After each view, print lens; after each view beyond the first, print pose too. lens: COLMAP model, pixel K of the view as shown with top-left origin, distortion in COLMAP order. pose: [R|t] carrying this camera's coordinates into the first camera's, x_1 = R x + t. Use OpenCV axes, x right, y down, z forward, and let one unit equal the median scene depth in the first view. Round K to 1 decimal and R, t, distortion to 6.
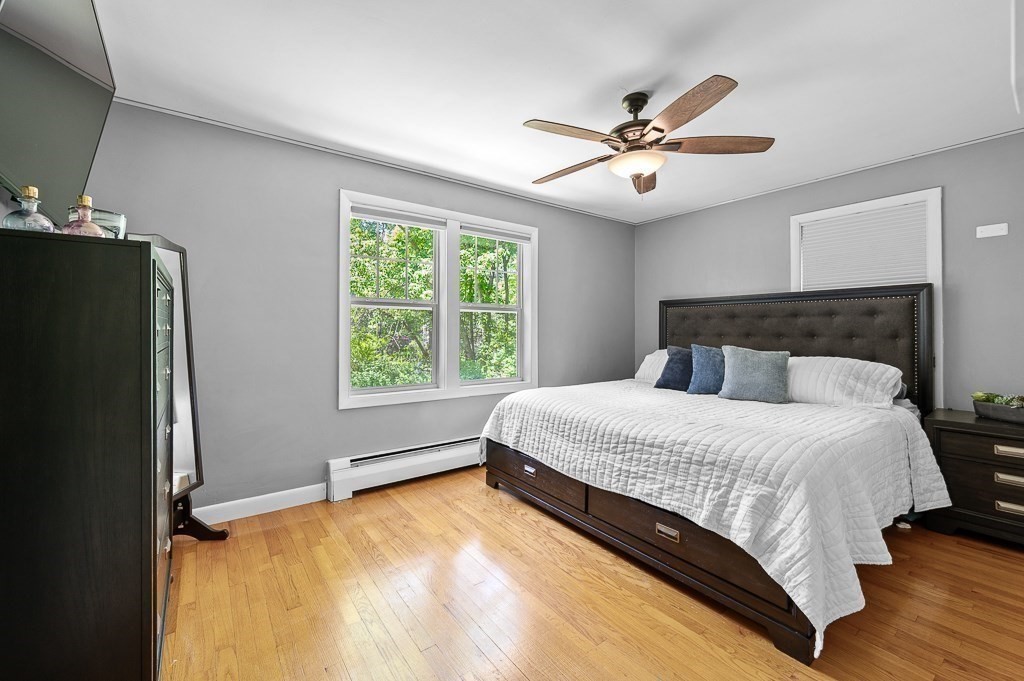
lens RADIAL K [[406.2, 0, 509.9], [0, 406.2, 333.6], [0, 0, 1]] dist [-0.000093, 0.000386]
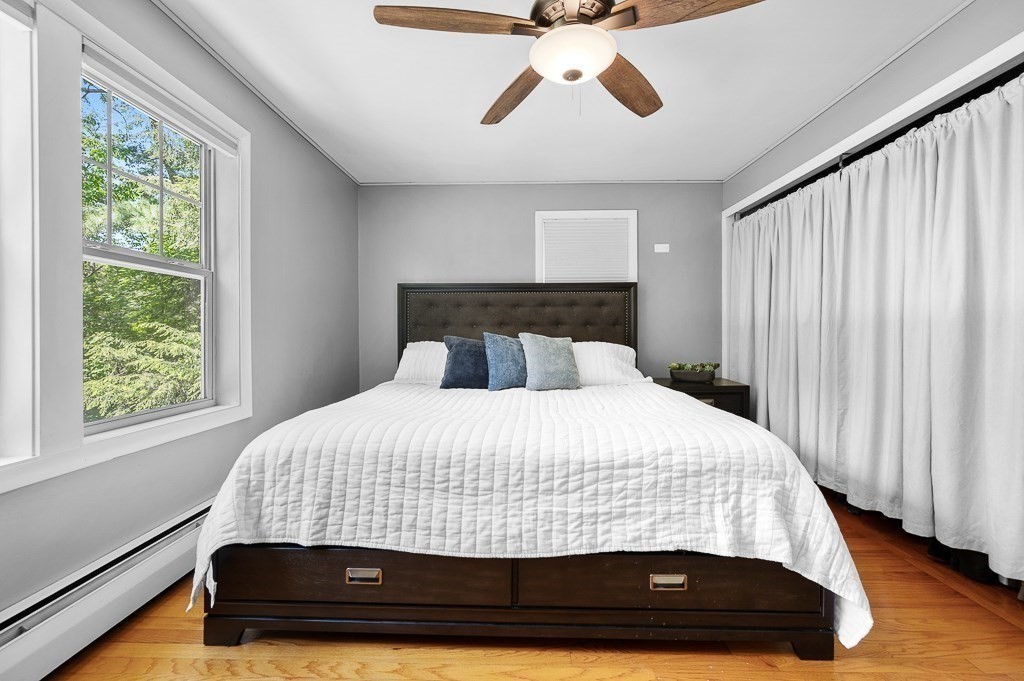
lens RADIAL K [[406.2, 0, 512.6], [0, 406.2, 335.8], [0, 0, 1]] dist [-0.000093, 0.000386]
pose [[0.612589, -0.011600, 0.790317, -0.269176], [0.007349, 0.999933, 0.008980, 0.036311], [-0.790368, 0.000307, 0.612633, 0.610474]]
